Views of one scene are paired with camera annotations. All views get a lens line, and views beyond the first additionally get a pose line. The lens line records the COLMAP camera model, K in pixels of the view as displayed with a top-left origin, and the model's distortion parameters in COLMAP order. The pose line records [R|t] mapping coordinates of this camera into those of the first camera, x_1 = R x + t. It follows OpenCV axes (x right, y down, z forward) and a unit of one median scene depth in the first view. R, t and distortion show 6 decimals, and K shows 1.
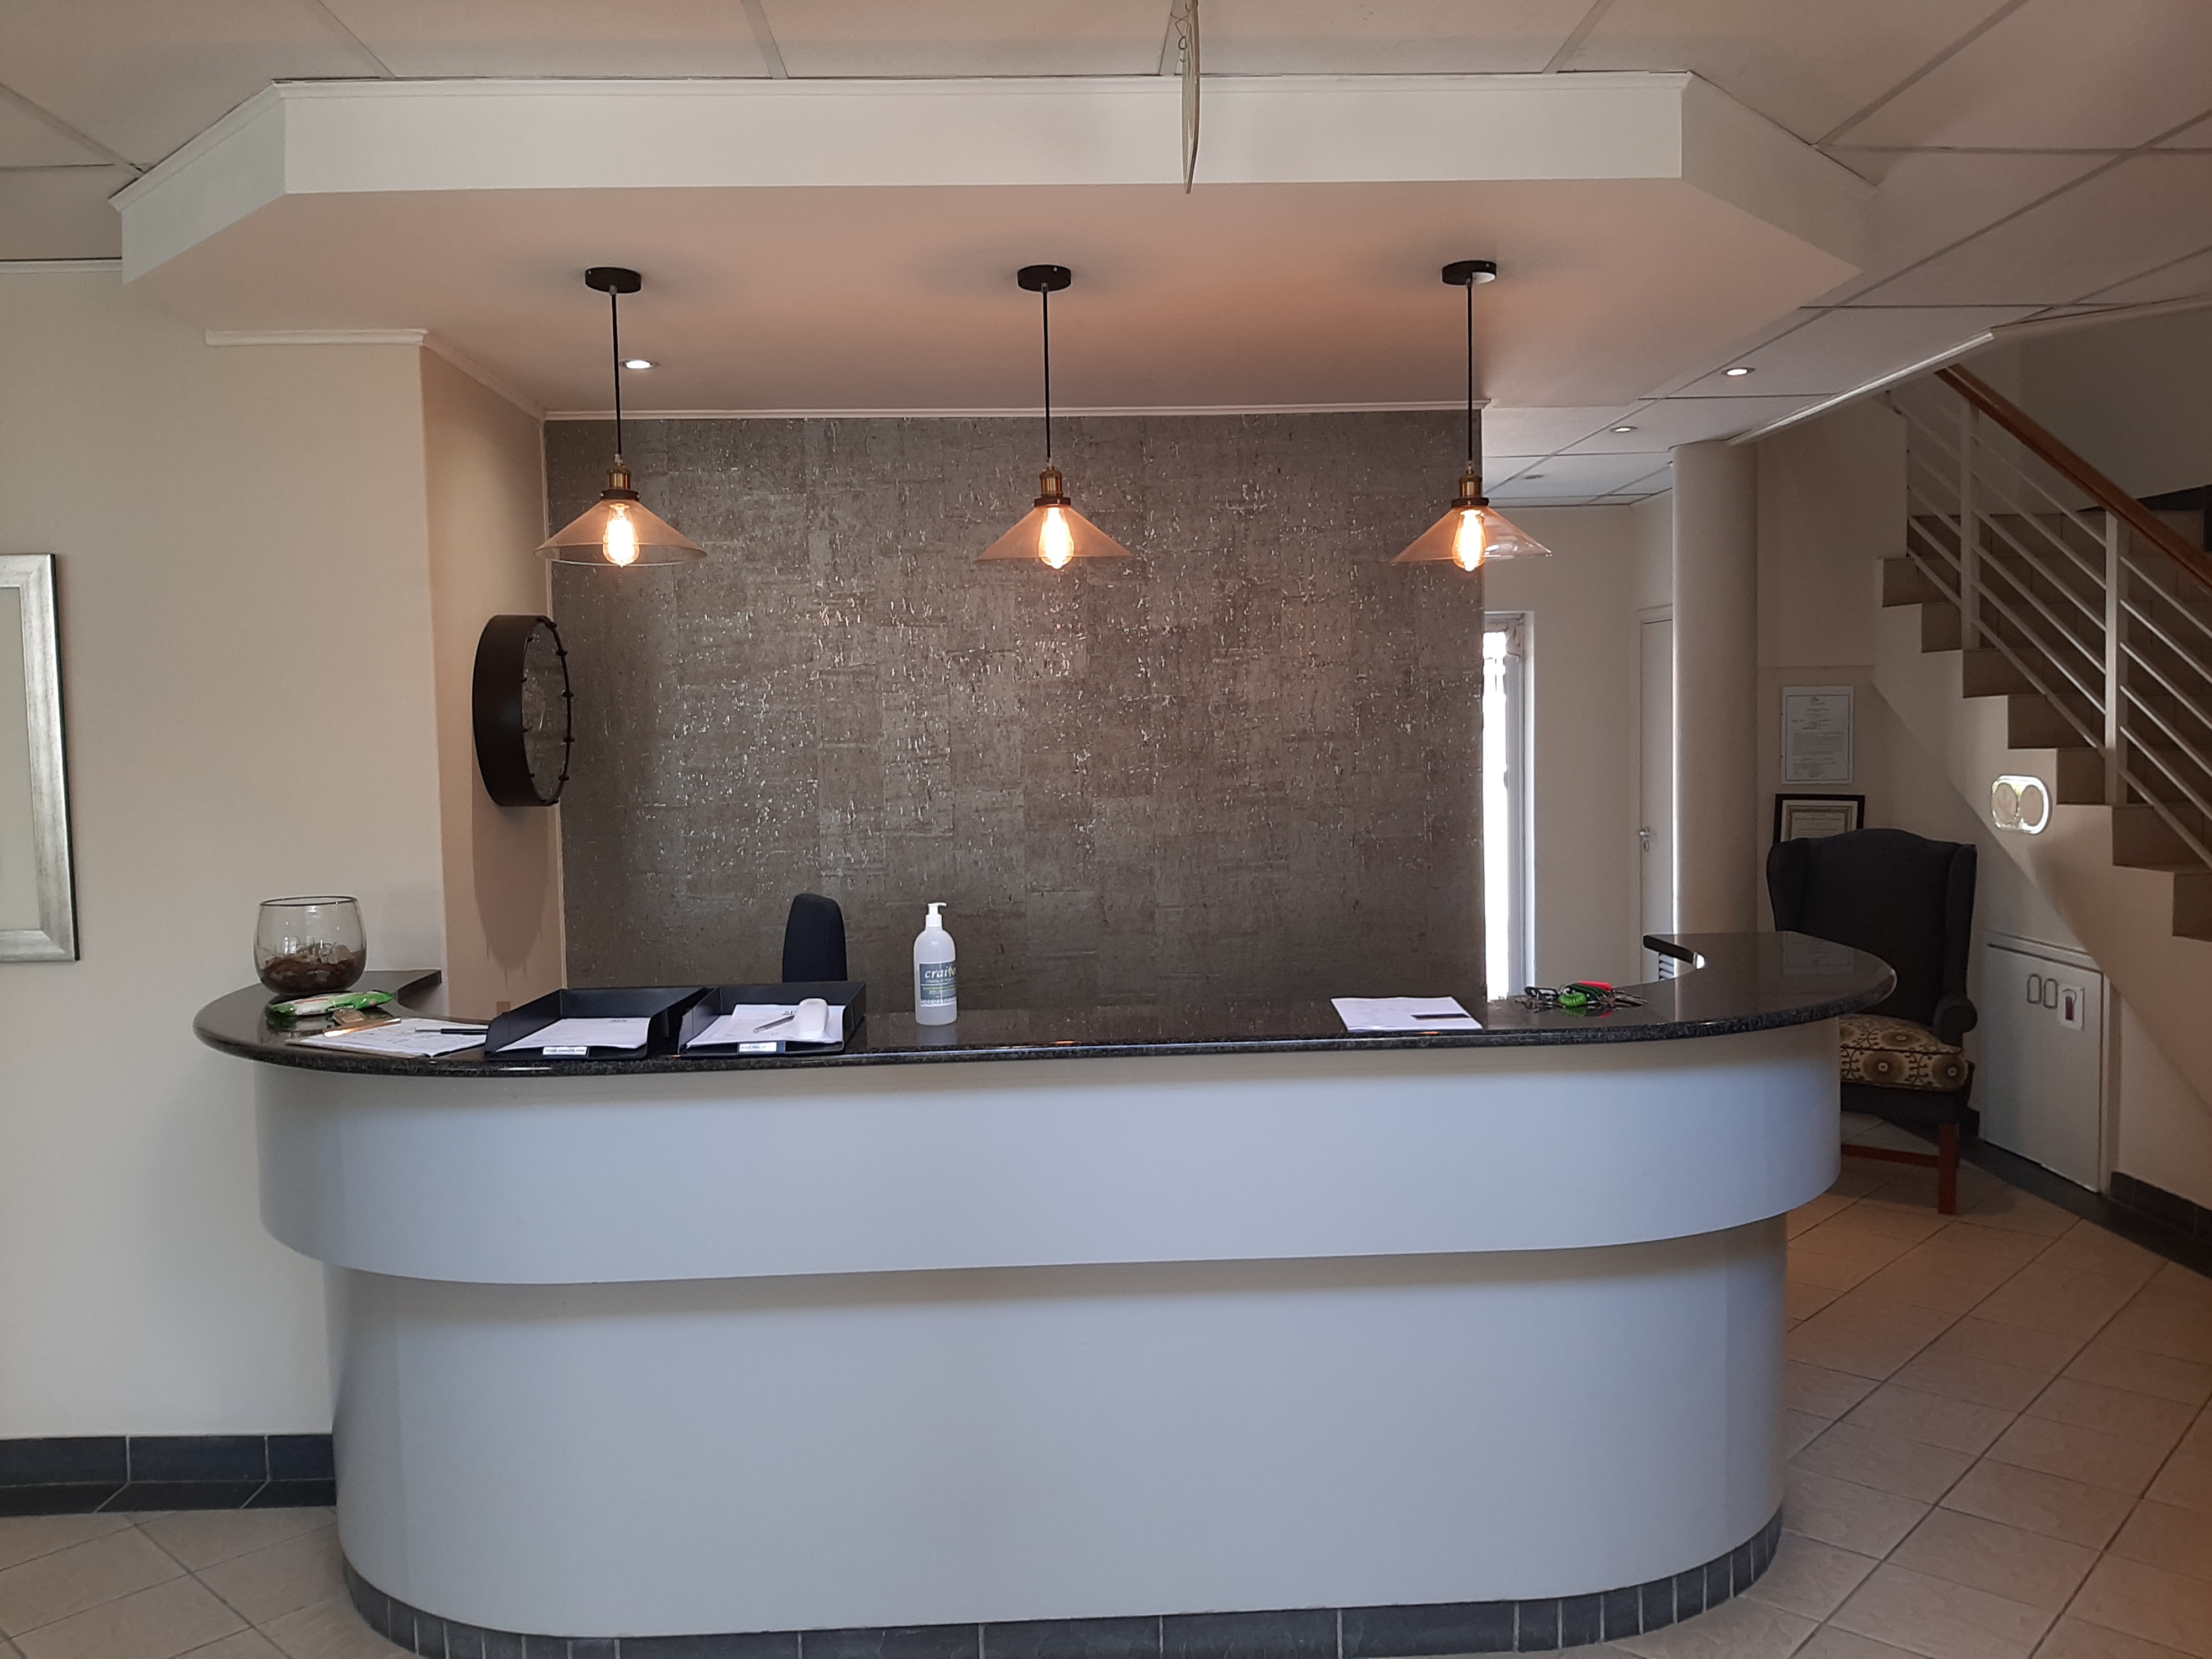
lens RADIAL K [[1723.4, 0, 1106.6], [0, 1723.4, 830.1], [0, 0, 1]] dist [0.012762, -0.002603]
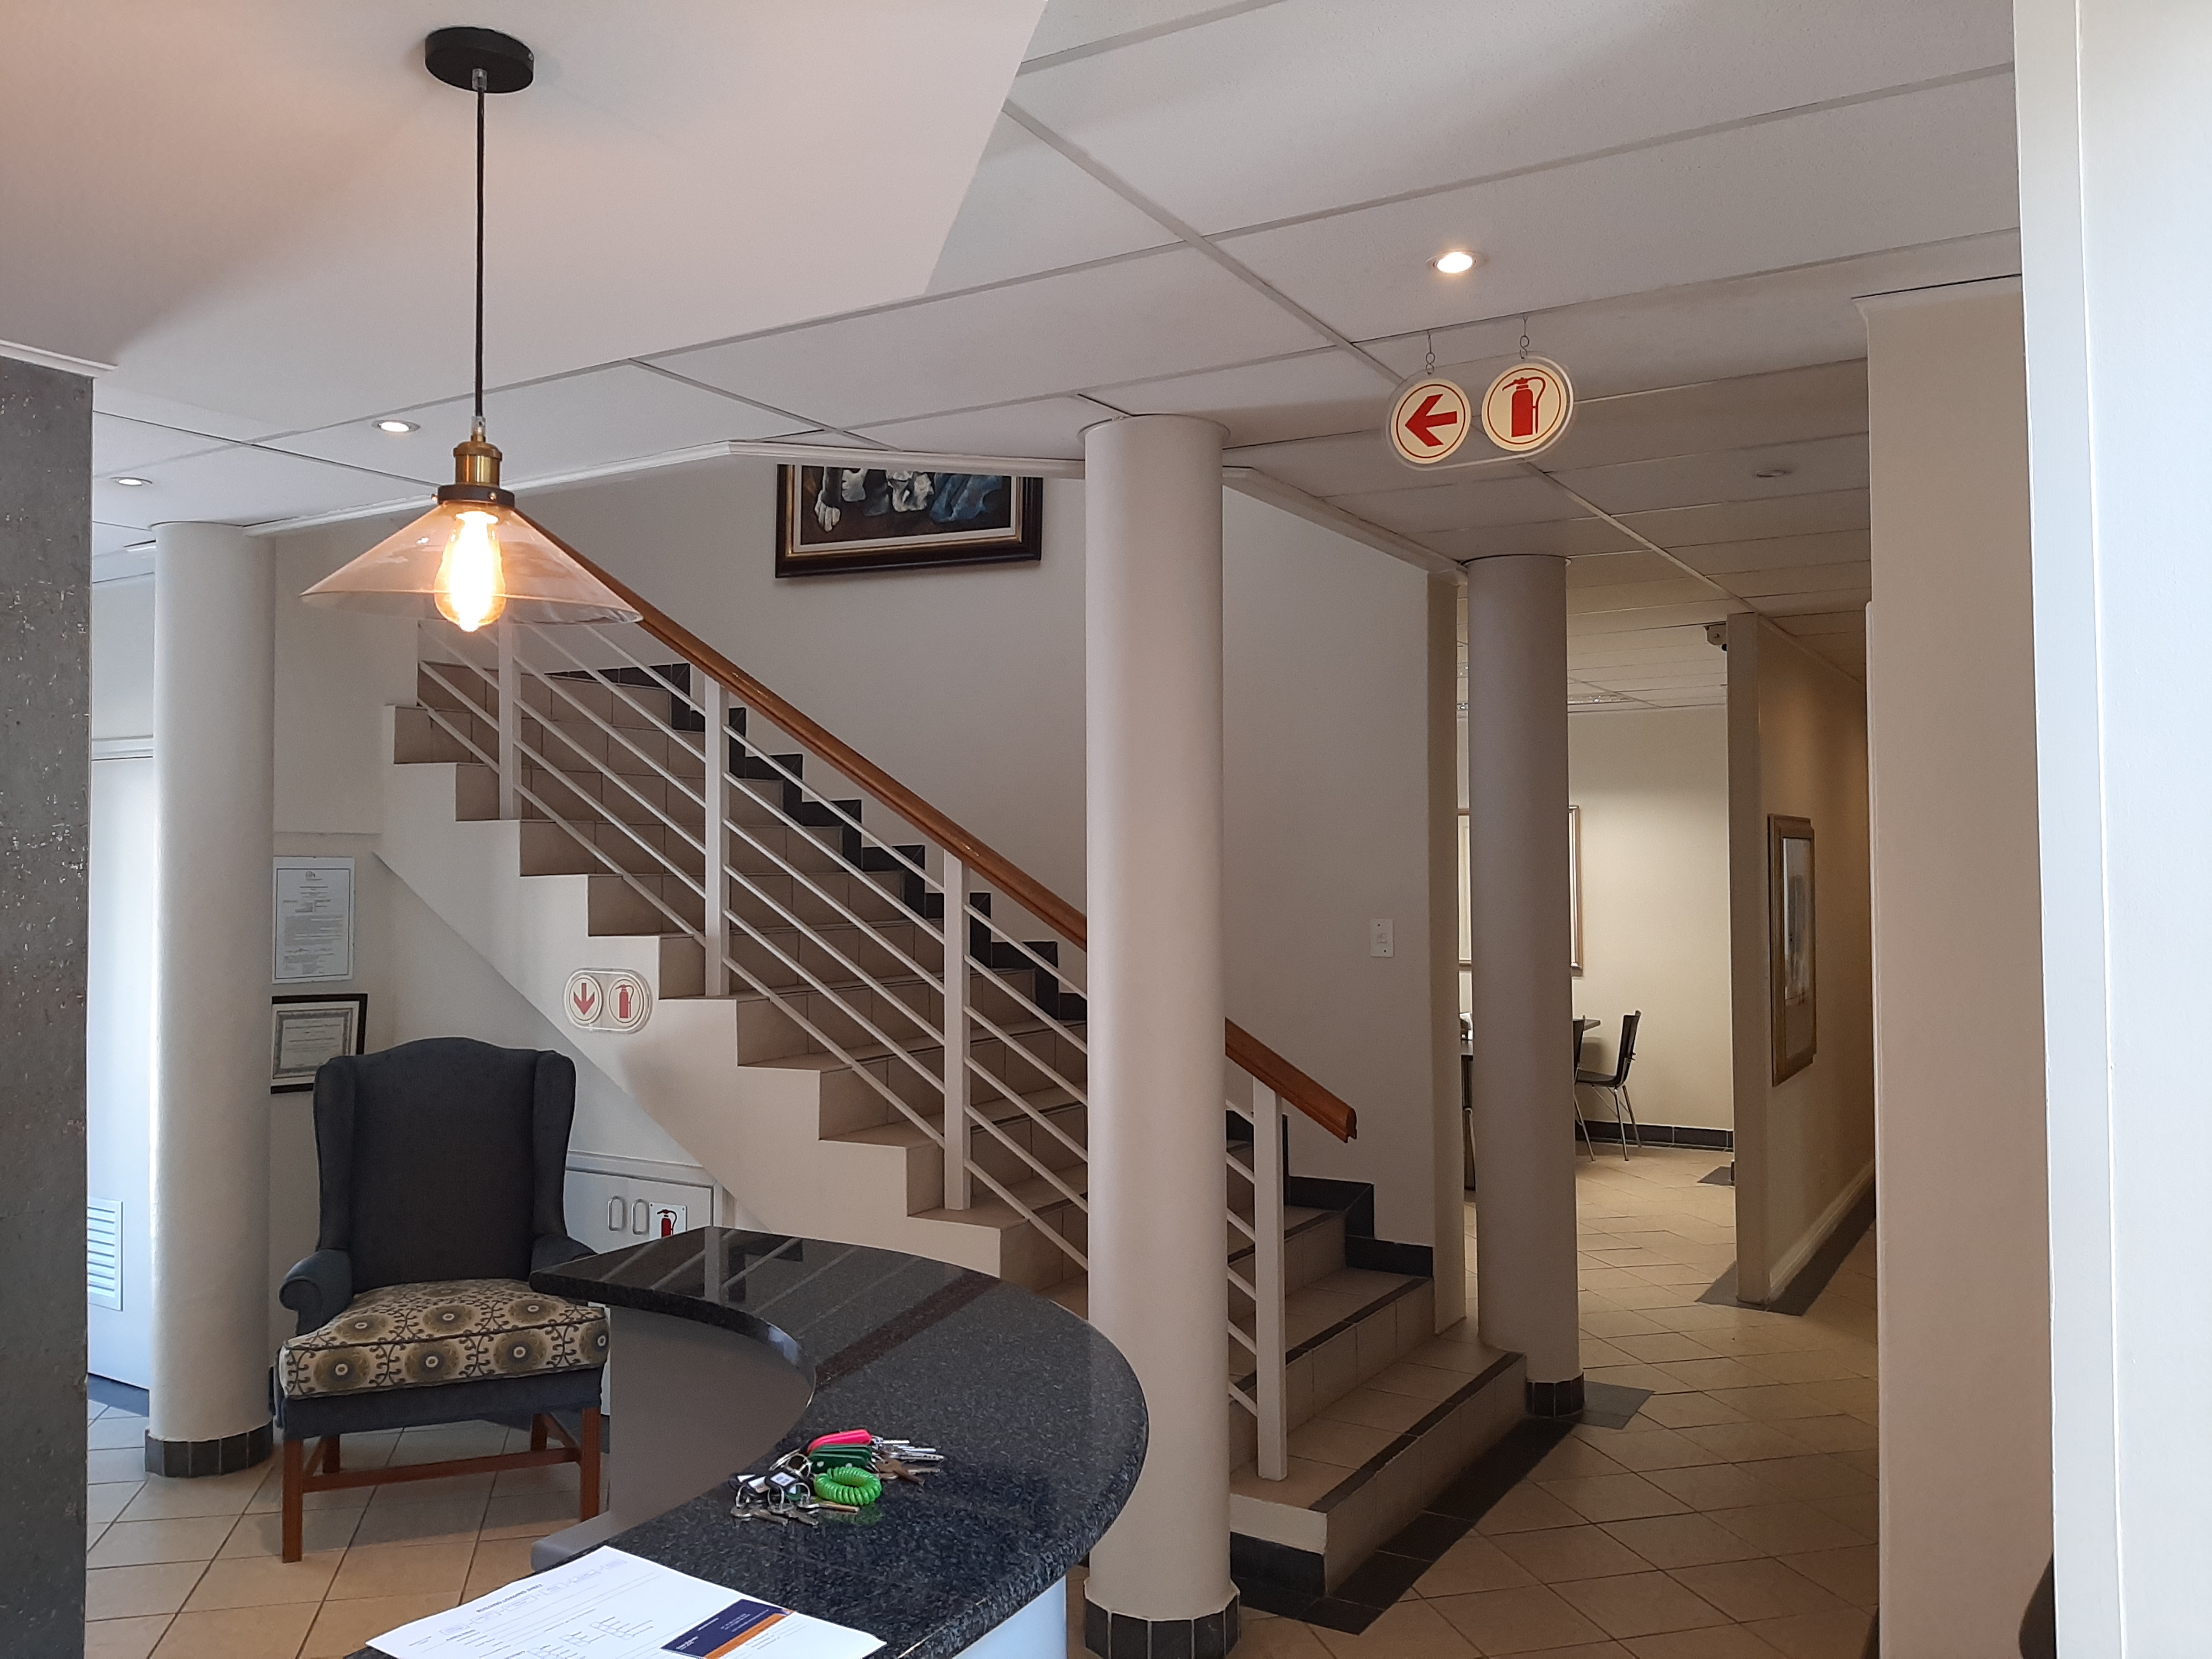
lens RADIAL K [[1723.4, 0, 1105.7], [0, 1723.4, 816.8], [0, 0, 1]] dist [0.012762, -0.002603]
pose [[0.549229, 0.042153, 0.834608, -0.058064], [0.045365, 0.995750, -0.080144, -0.025642], [-0.834439, 0.081879, 0.544983, 0.308876]]
